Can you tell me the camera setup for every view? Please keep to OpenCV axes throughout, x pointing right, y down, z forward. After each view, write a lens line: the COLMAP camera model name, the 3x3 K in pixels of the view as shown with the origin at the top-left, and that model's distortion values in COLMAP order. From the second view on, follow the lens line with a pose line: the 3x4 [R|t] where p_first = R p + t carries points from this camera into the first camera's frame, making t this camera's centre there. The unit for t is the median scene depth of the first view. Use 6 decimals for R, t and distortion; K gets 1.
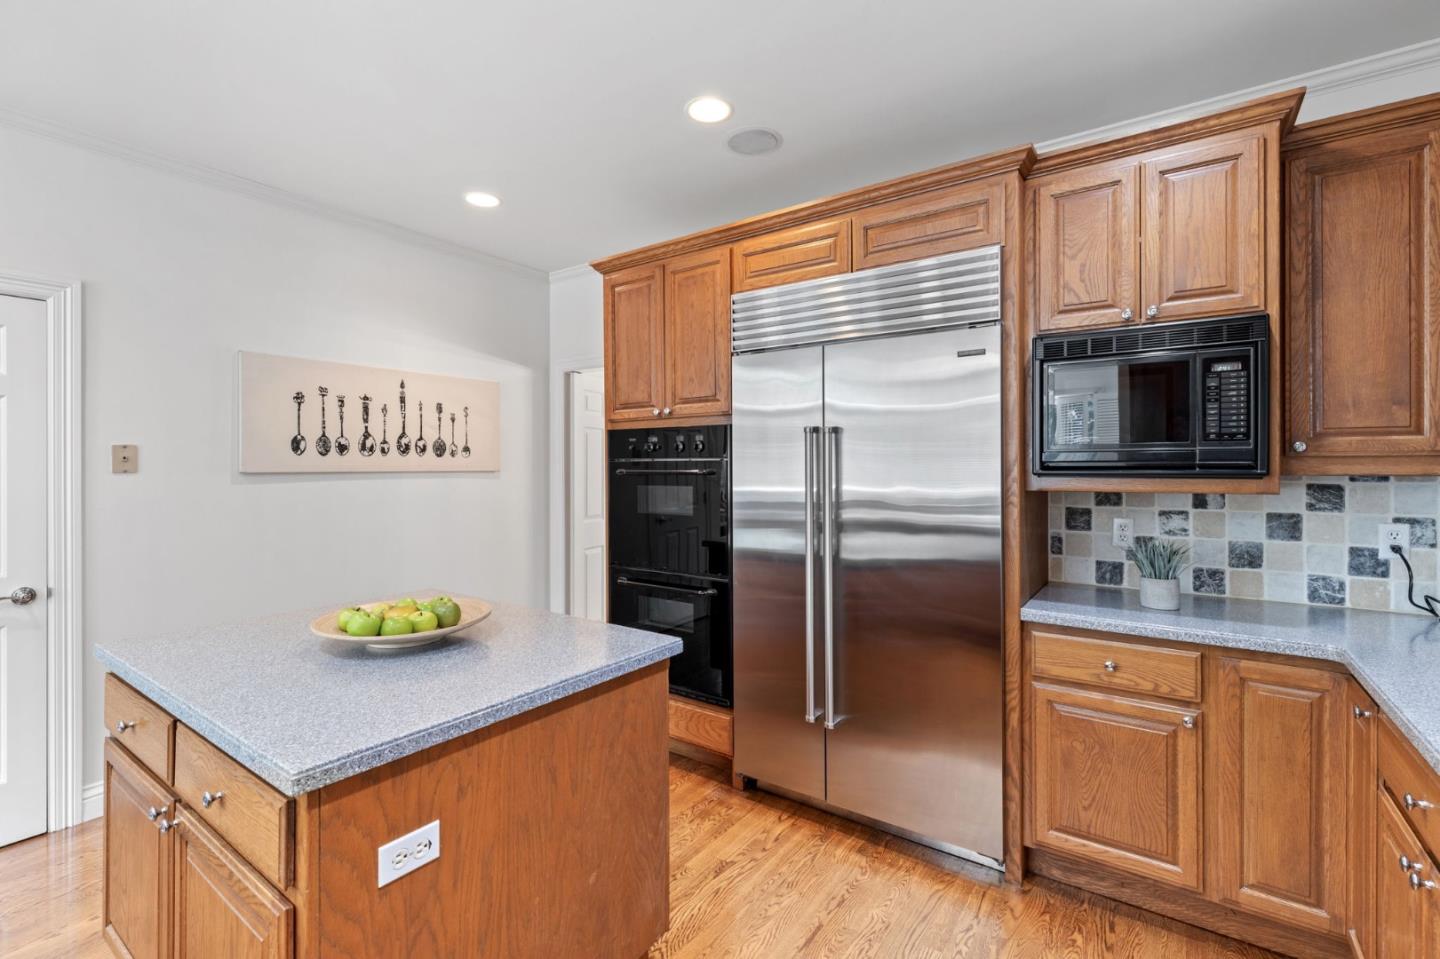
lens RADIAL K [[649.8, 0, 712.3], [0, 649.8, 464.0], [0, 0, 1]] dist [0.004297, 0.000240]
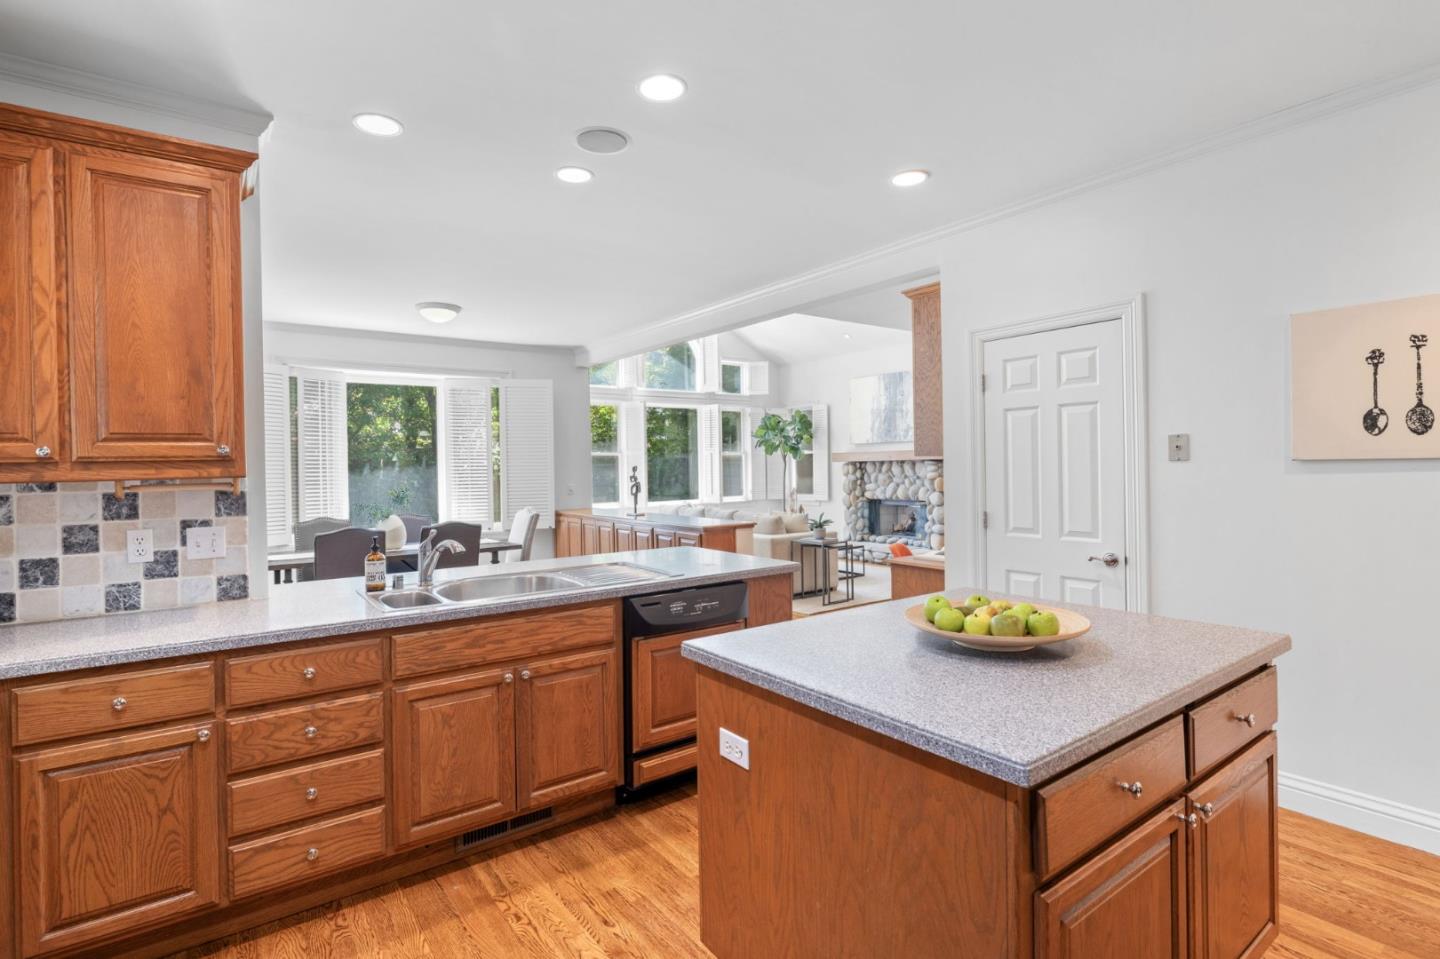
lens RADIAL K [[695.8, 0, 710.7], [0, 695.8, 469.0], [0, 0, 1]] dist [0.002379, -0.000447]
pose [[-0.311639, 0.012474, -0.950119, 0.435403], [0.020910, 0.999762, 0.006267, 0.004196], [0.949971, -0.017914, -0.311825, 0.675336]]
